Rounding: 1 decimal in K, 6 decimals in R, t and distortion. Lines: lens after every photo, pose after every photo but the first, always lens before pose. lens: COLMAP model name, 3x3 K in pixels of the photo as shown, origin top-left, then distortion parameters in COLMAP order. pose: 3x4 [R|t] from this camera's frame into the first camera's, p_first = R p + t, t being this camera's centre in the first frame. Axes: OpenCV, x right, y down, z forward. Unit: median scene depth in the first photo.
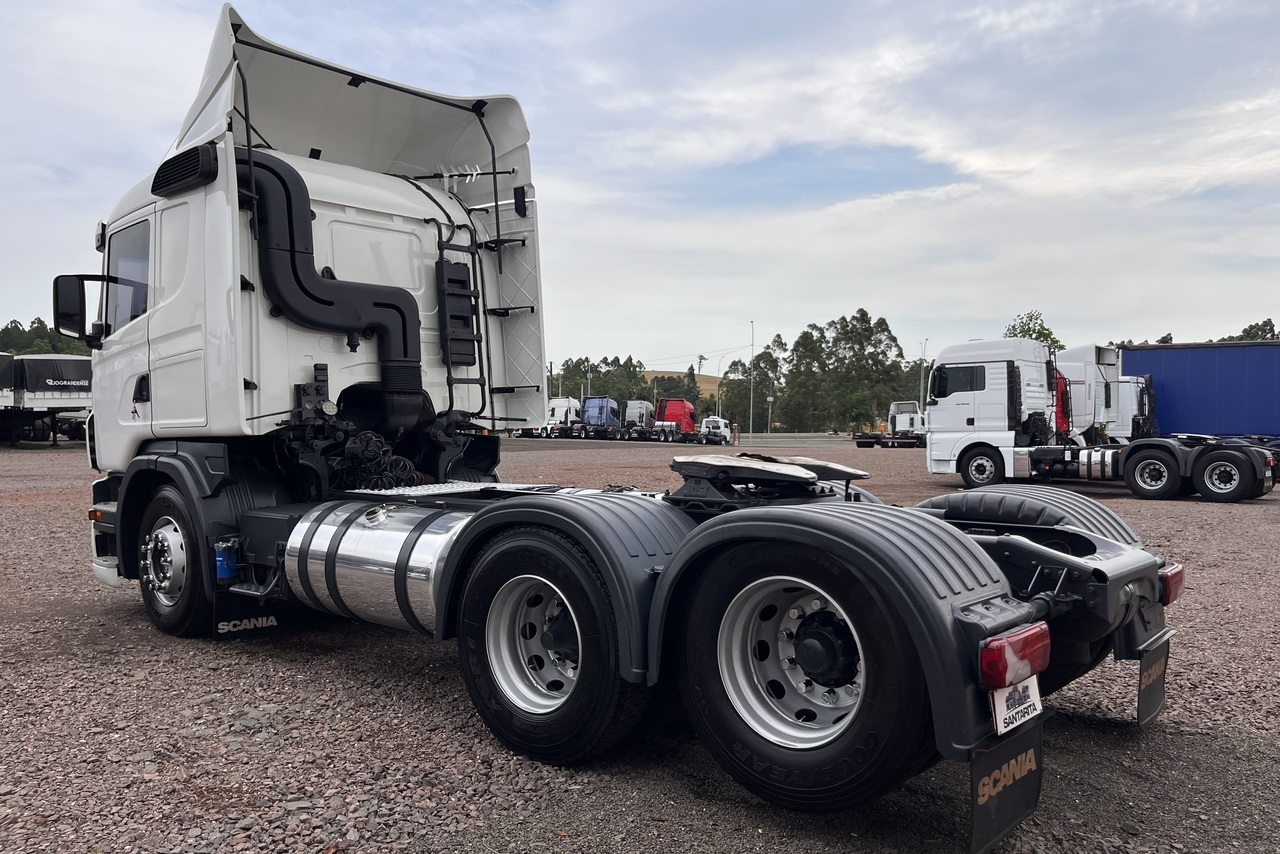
lens RADIAL K [[962.2, 0, 639.7], [0, 962.2, 423.8], [0, 0, 1]] dist [0.047138, -0.071693]
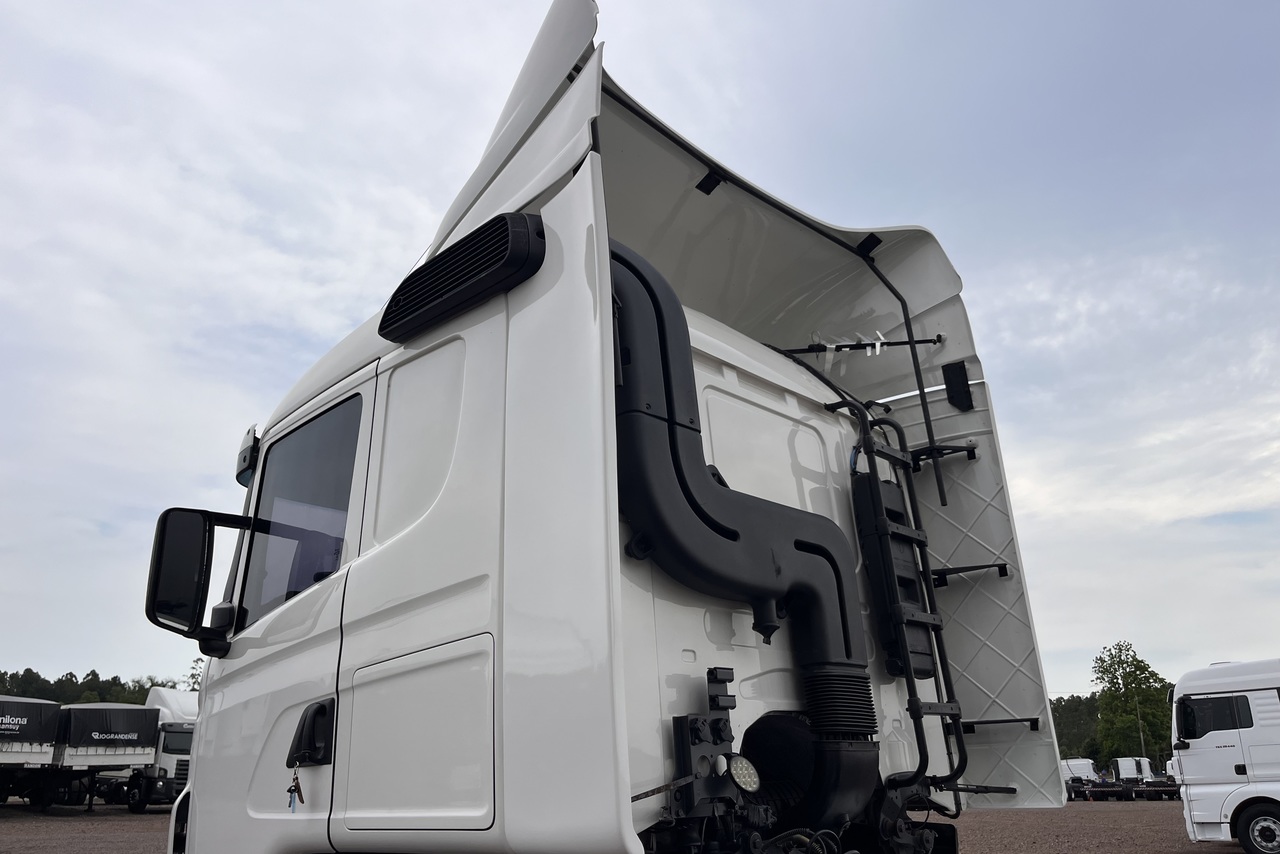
lens RADIAL K [[962.2, 0, 643.6], [0, 962.2, 427.5], [0, 0, 1]] dist [0.047138, -0.071693]
pose [[0.998627, -0.028832, -0.043735, -0.300091], [0.012401, 0.941292, -0.337367, -0.014755], [0.050895, 0.336361, 0.940357, 0.475002]]
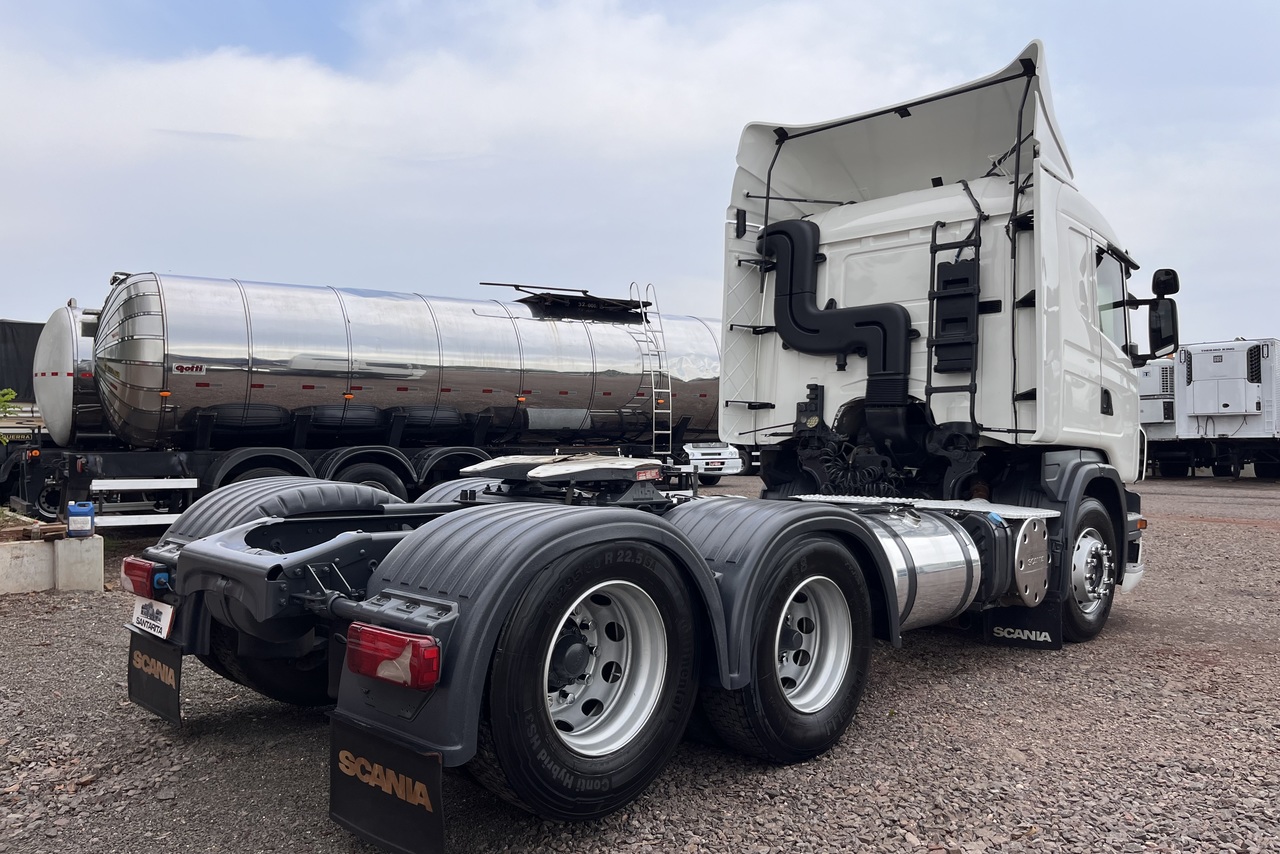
lens RADIAL K [[962.2, 0, 646.8], [0, 962.2, 427.6], [0, 0, 1]] dist [0.047138, -0.071693]
pose [[-0.035330, -0.013089, -0.999290, 0.742666], [-0.013394, 0.999831, -0.012623, 0.007388], [0.999286, 0.012938, -0.035499, 0.736078]]
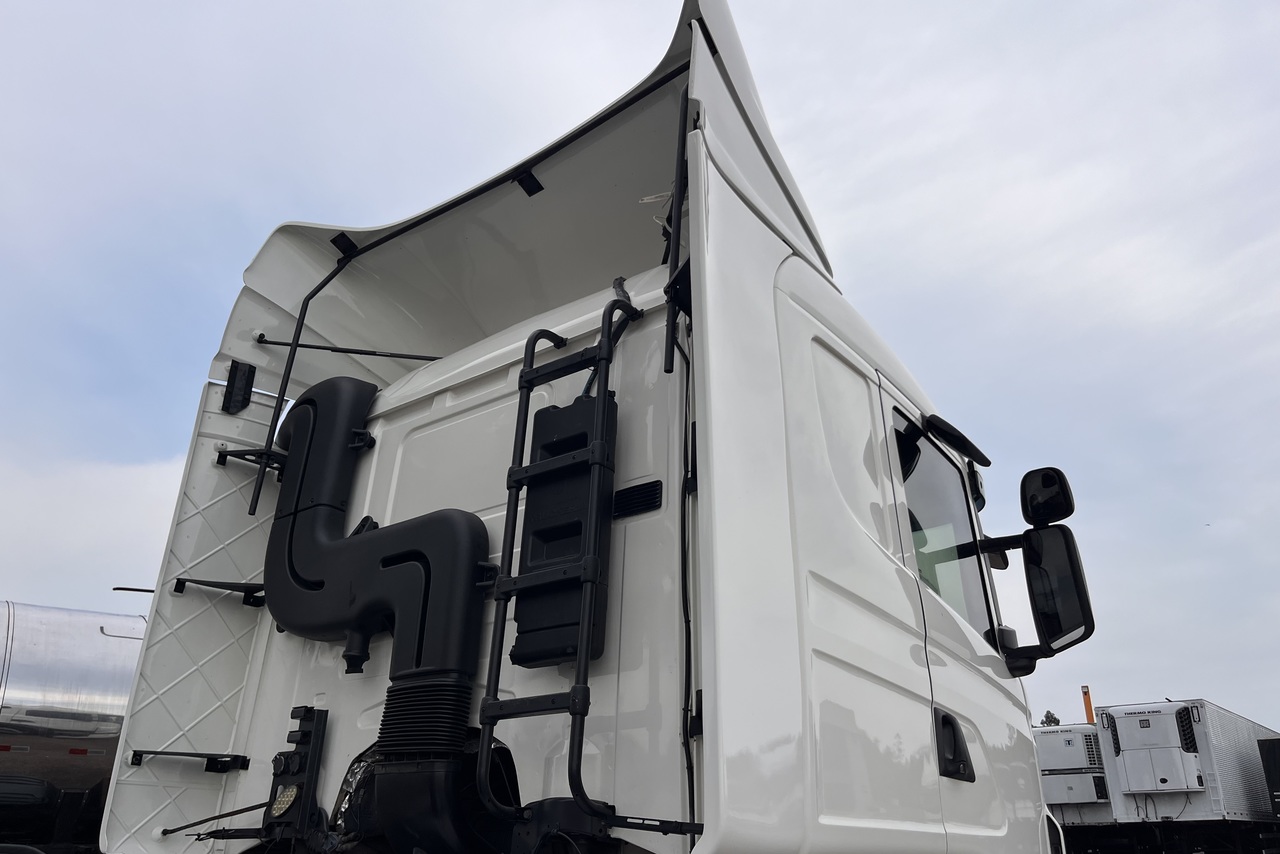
lens RADIAL K [[962.2, 0, 645.9], [0, 962.2, 427.0], [0, 0, 1]] dist [0.047138, -0.071693]
pose [[0.044271, -0.379363, -0.924188, 0.178624], [-0.009051, 0.924905, -0.380091, -0.005519], [0.998979, 0.025192, 0.037512, 1.013869]]
